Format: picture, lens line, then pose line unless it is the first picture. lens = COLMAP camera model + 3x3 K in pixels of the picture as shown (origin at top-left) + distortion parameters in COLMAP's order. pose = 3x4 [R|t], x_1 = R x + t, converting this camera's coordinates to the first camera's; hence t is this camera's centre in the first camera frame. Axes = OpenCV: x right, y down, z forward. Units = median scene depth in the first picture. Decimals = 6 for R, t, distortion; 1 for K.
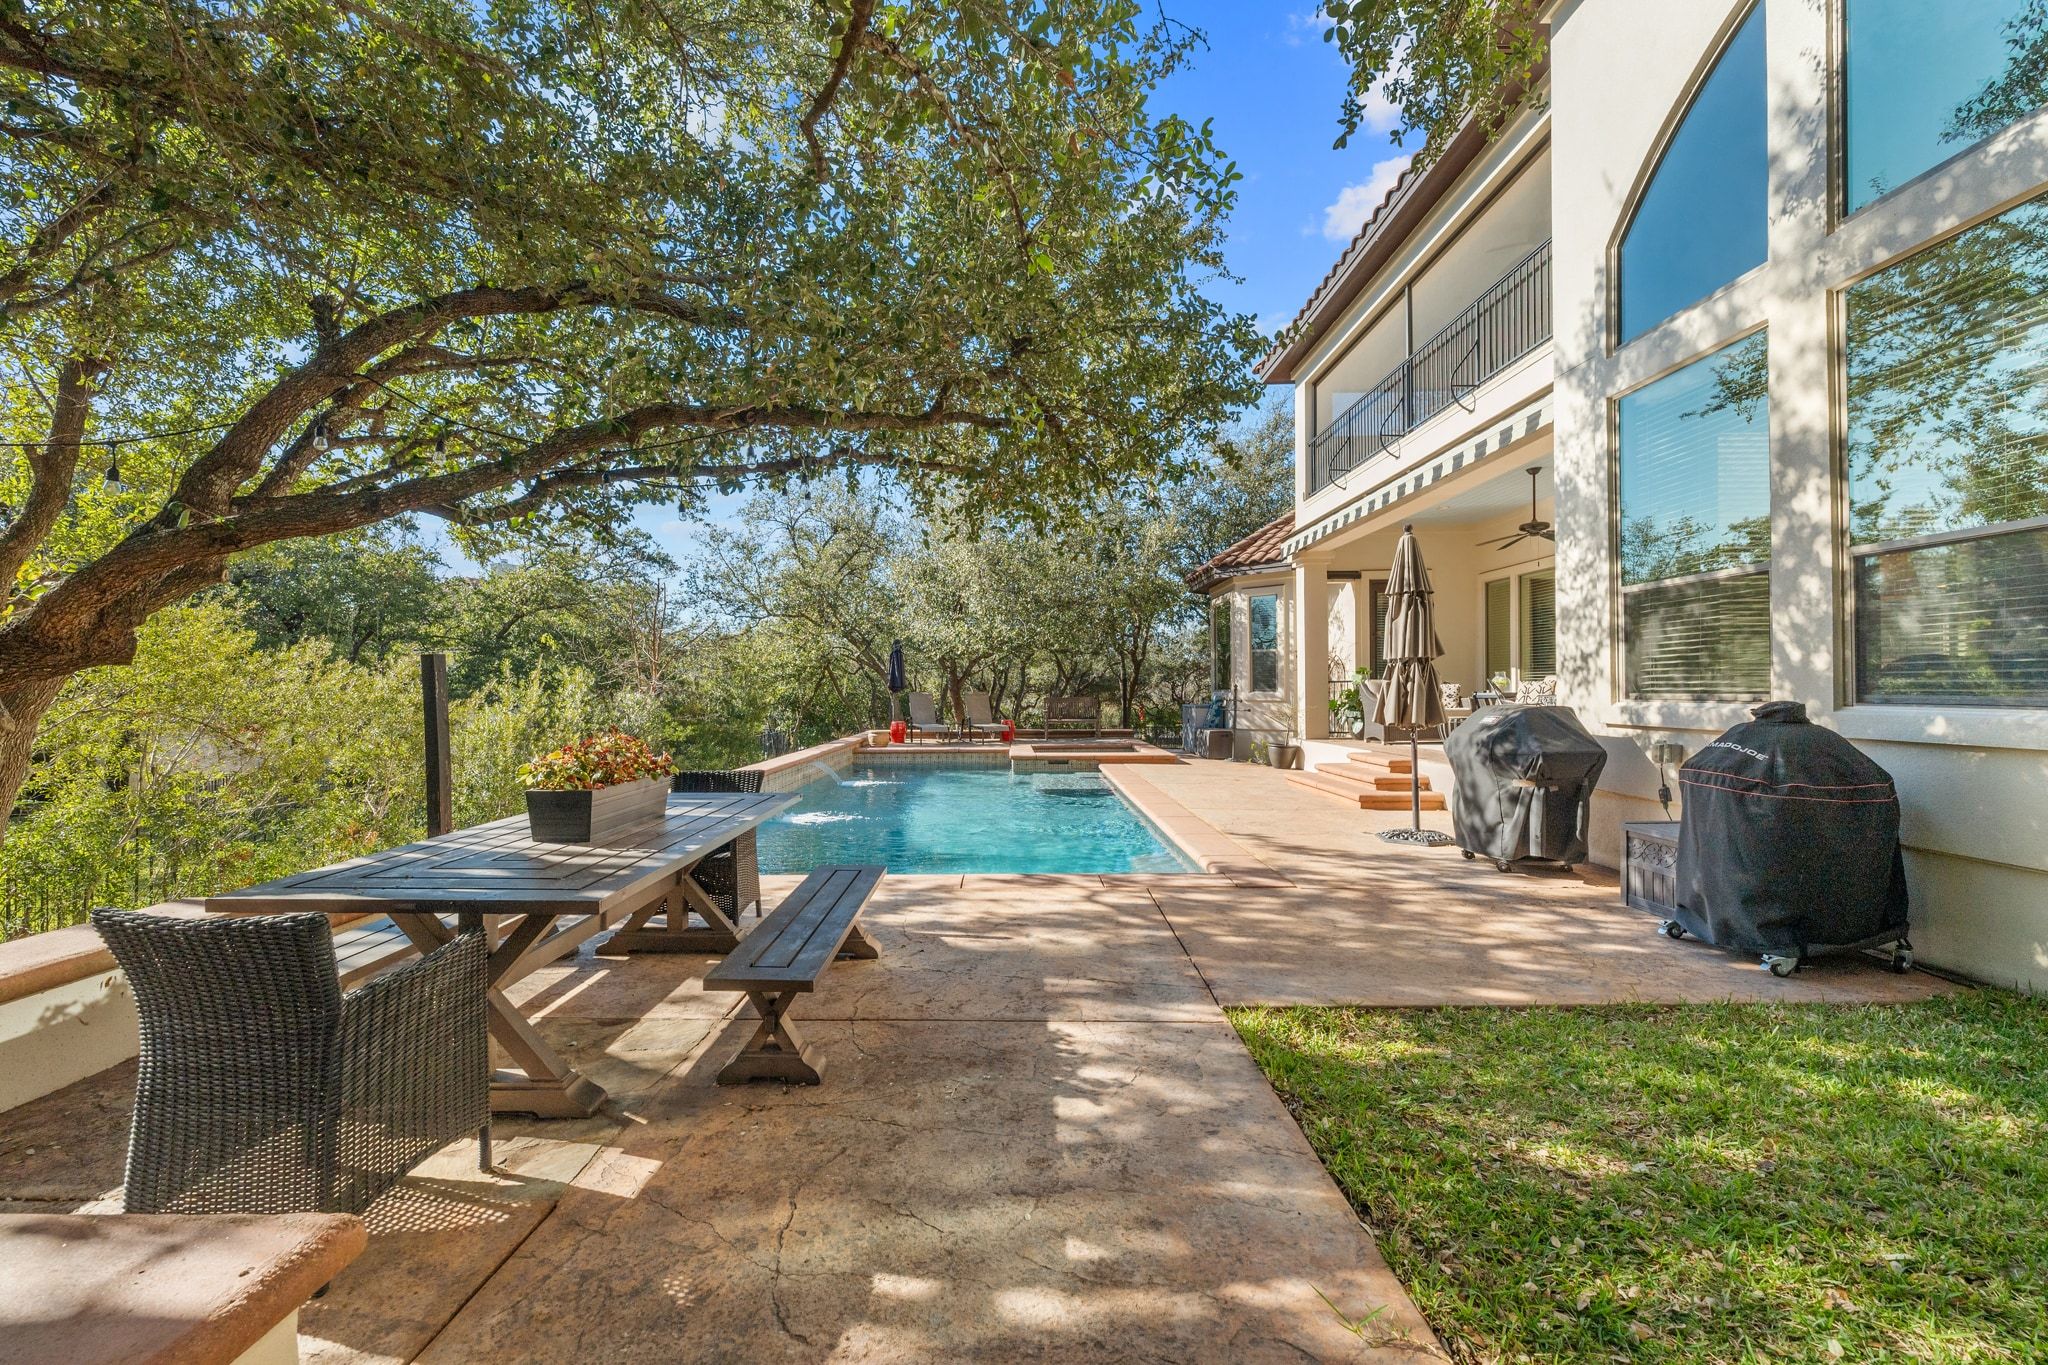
lens RADIAL K [[830.4, 0, 1014.4], [0, 830.4, 680.1], [0, 0, 1]] dist [-0.000449, 0.000795]
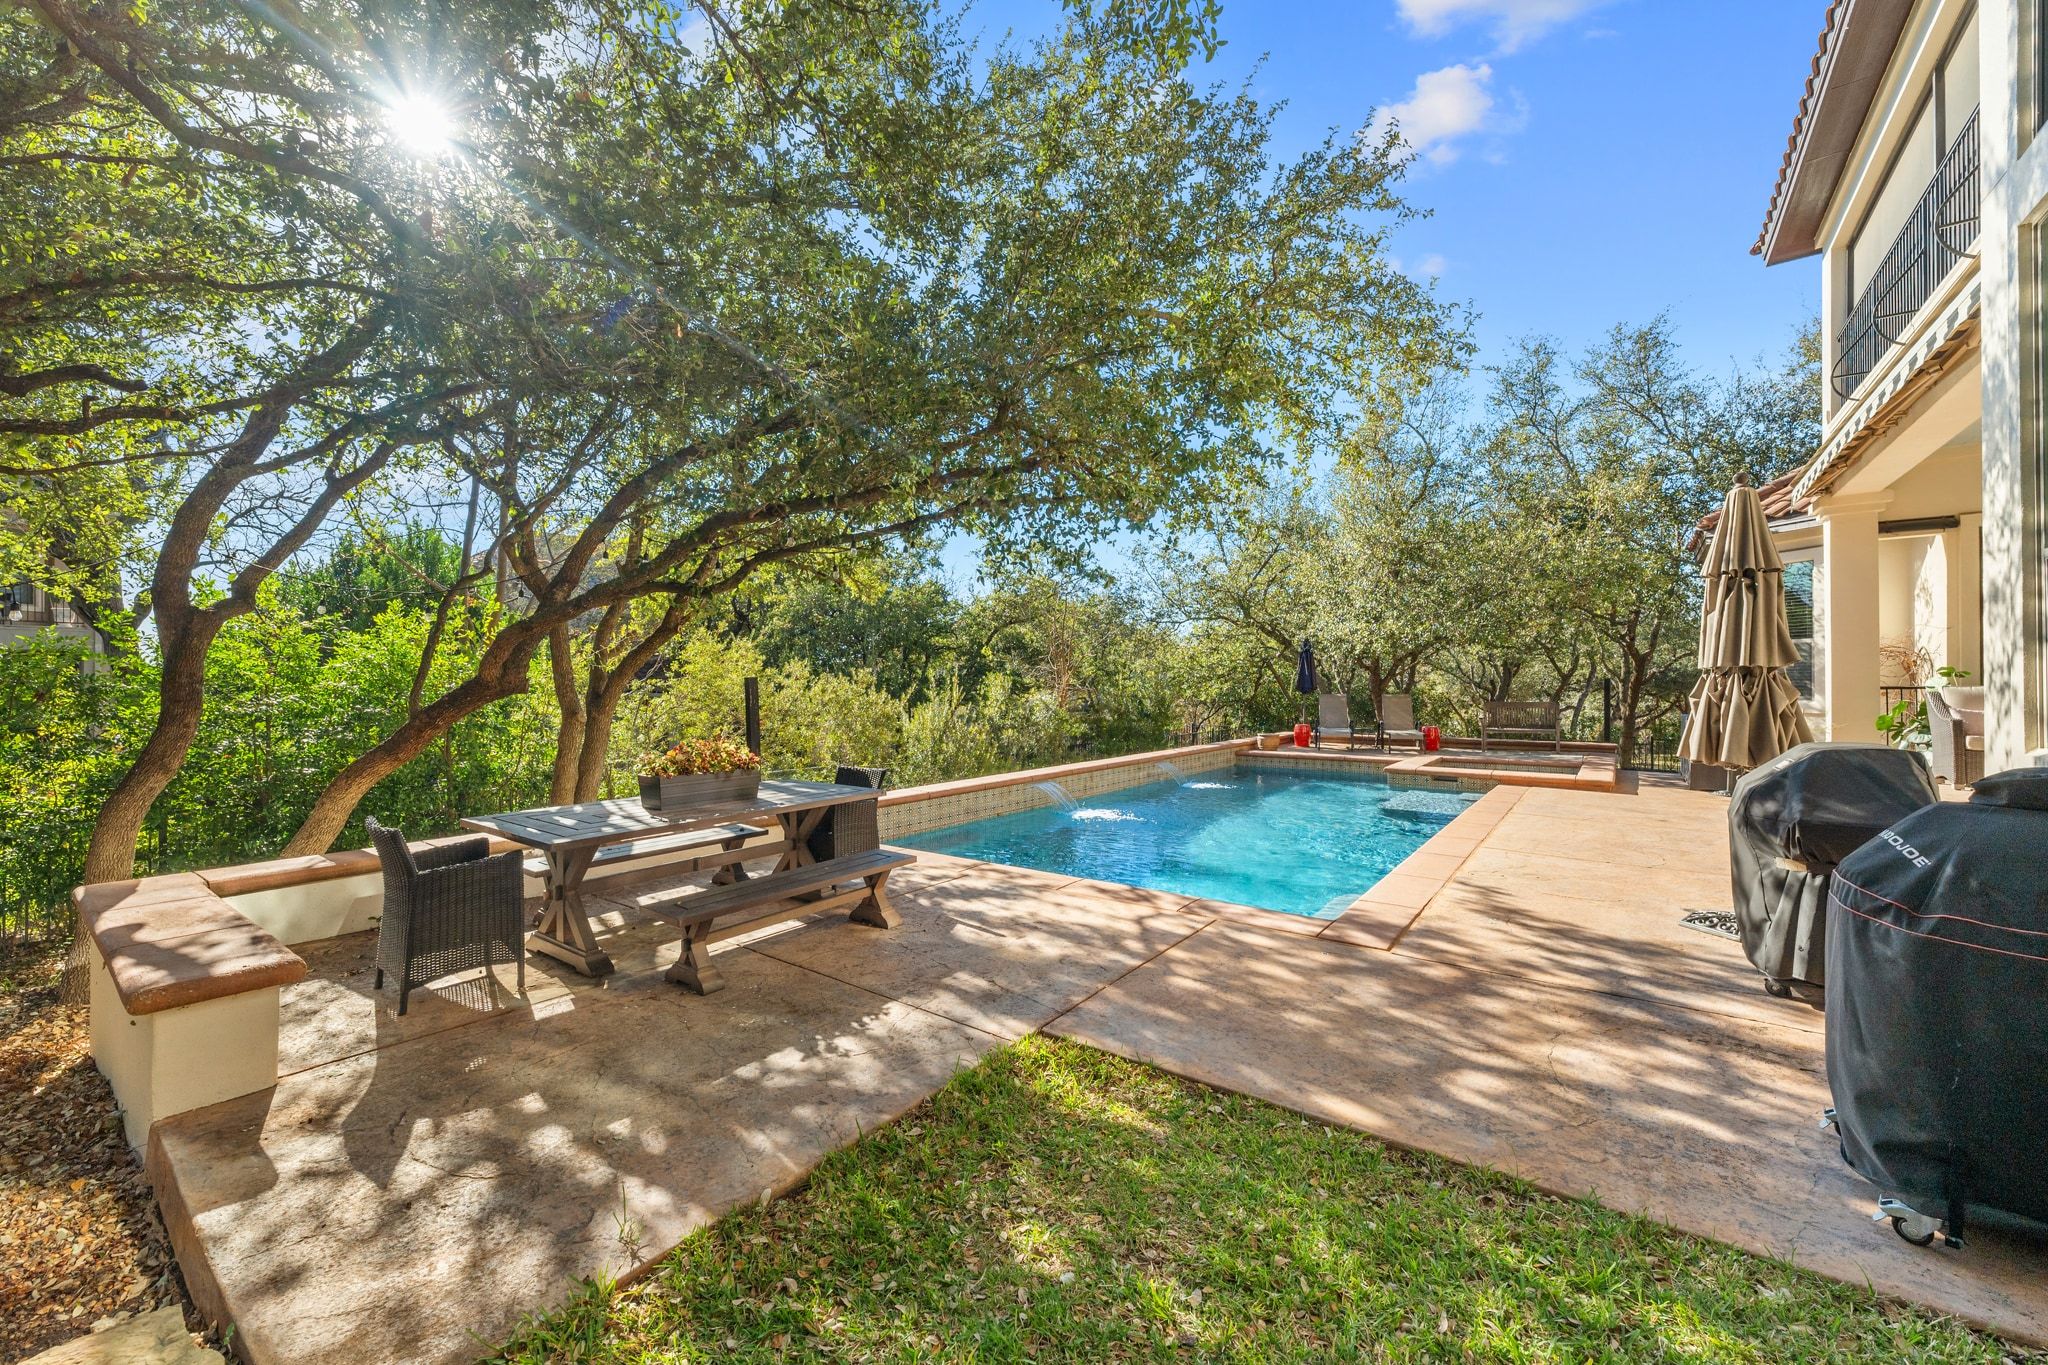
lens RADIAL K [[830.4, 0, 1016.7], [0, 830.4, 680.9], [0, 0, 1]] dist [-0.000449, 0.000795]
pose [[0.786686, -0.000380, -0.617353, 0.650468], [0.006562, 0.999948, 0.007746, -0.035860], [0.617318, -0.010145, 0.786648, 0.134865]]
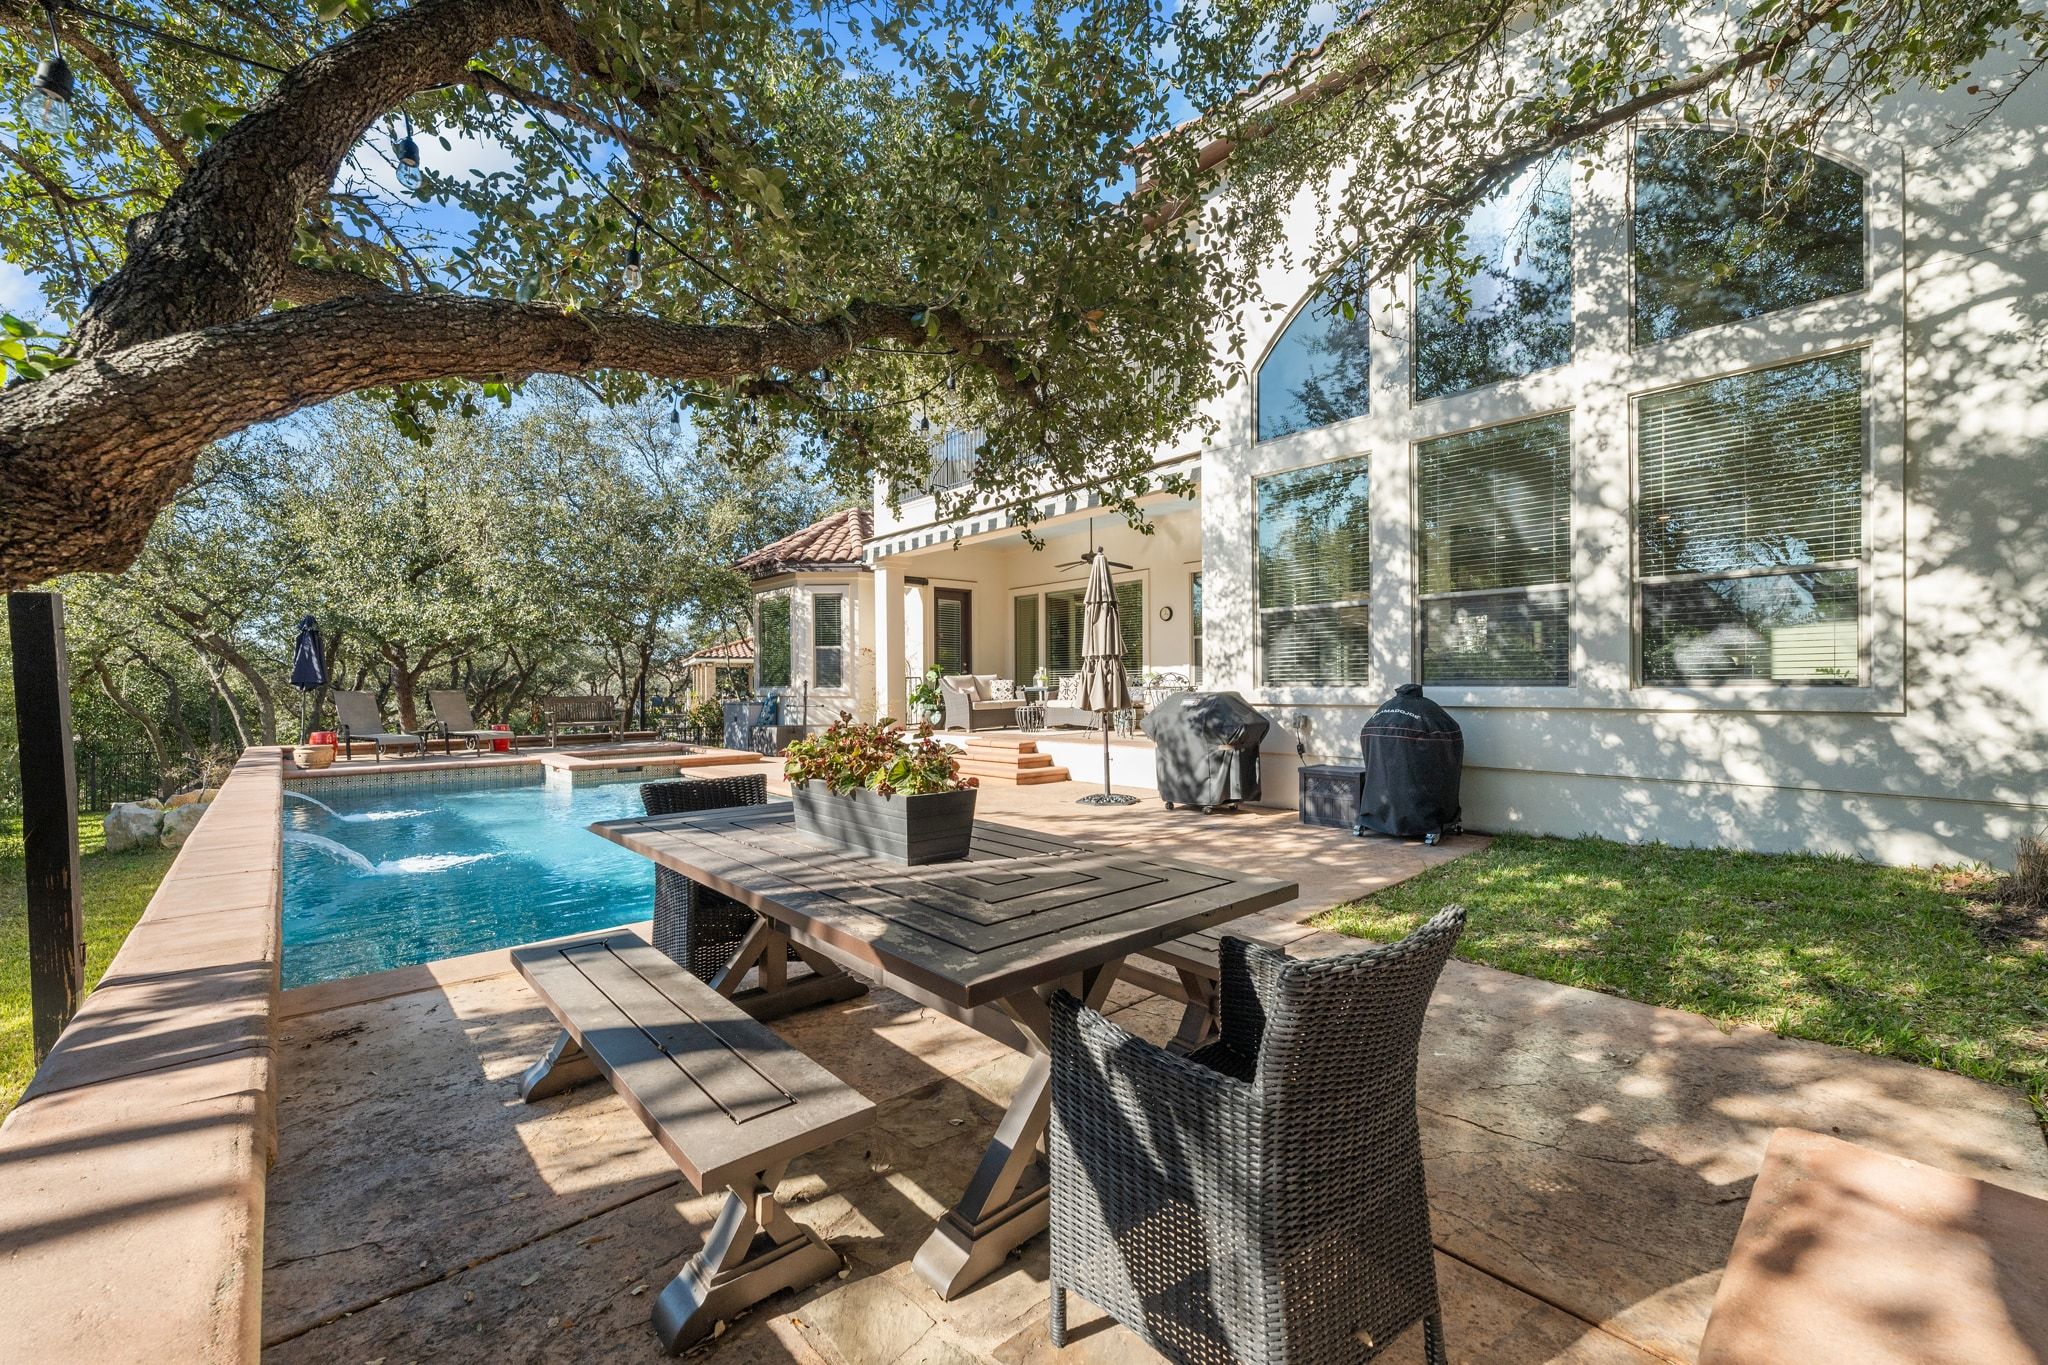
lens RADIAL K [[830.4, 0, 1035.0], [0, 830.4, 686.8], [0, 0, 1]] dist [-0.000449, 0.000795]
pose [[0.730240, -0.001992, 0.683187, -0.688022], [-0.002598, 0.999980, 0.005693, 0.020845], [-0.683185, -0.005932, 0.730221, 0.266345]]
